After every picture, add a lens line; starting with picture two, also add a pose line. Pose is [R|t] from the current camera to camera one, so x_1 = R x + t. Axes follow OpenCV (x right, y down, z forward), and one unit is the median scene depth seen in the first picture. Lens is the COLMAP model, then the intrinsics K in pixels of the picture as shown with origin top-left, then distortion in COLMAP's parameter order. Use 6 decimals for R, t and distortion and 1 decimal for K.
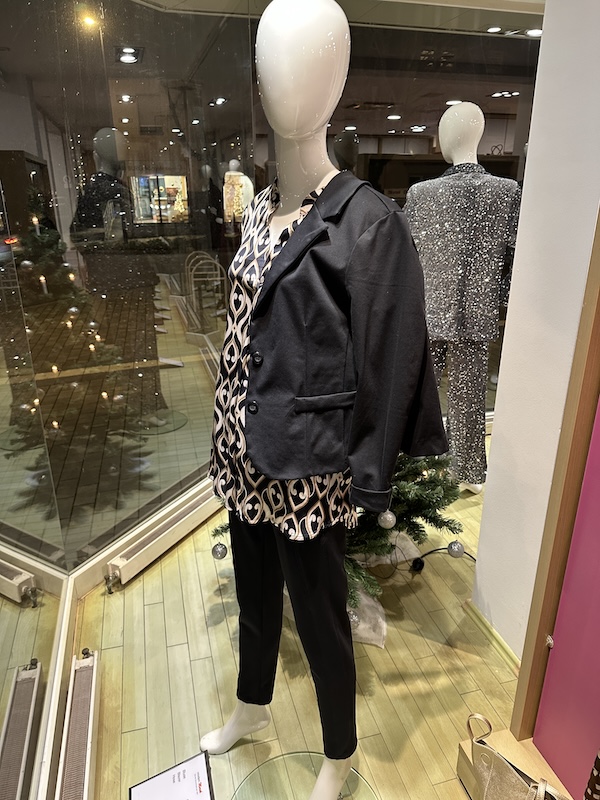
lens RADIAL K [[562.3, 0, 300.0], [0, 562.3, 400.0], [0, 0, 1]] dist [0.025553, -0.036586]
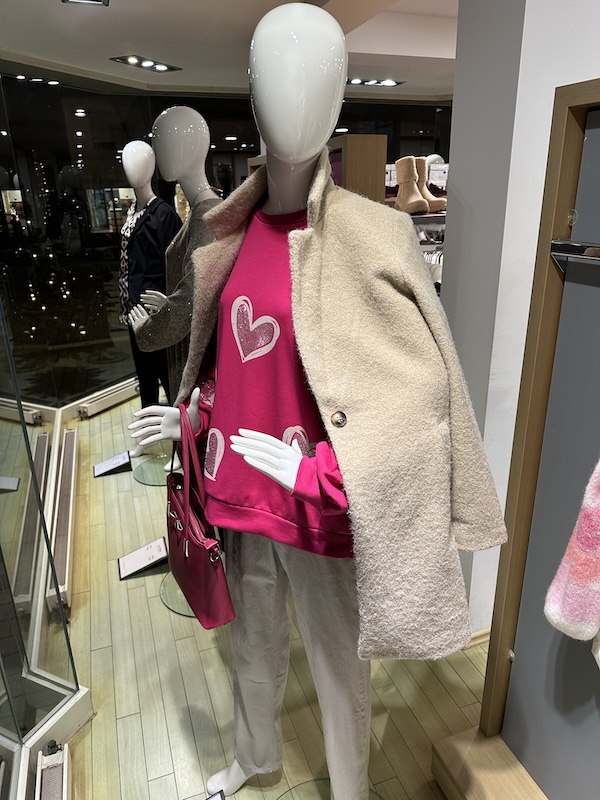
lens RADIAL K [[562.3, 0, 300.0], [0, 562.3, 400.0], [0, 0, 1]] dist [0.025553, -0.036586]
pose [[0.997496, -0.042304, 0.056679, 0.278824], [0.042972, 0.999020, -0.010616, 0.326214], [-0.056174, 0.013025, 0.998336, -0.897642]]
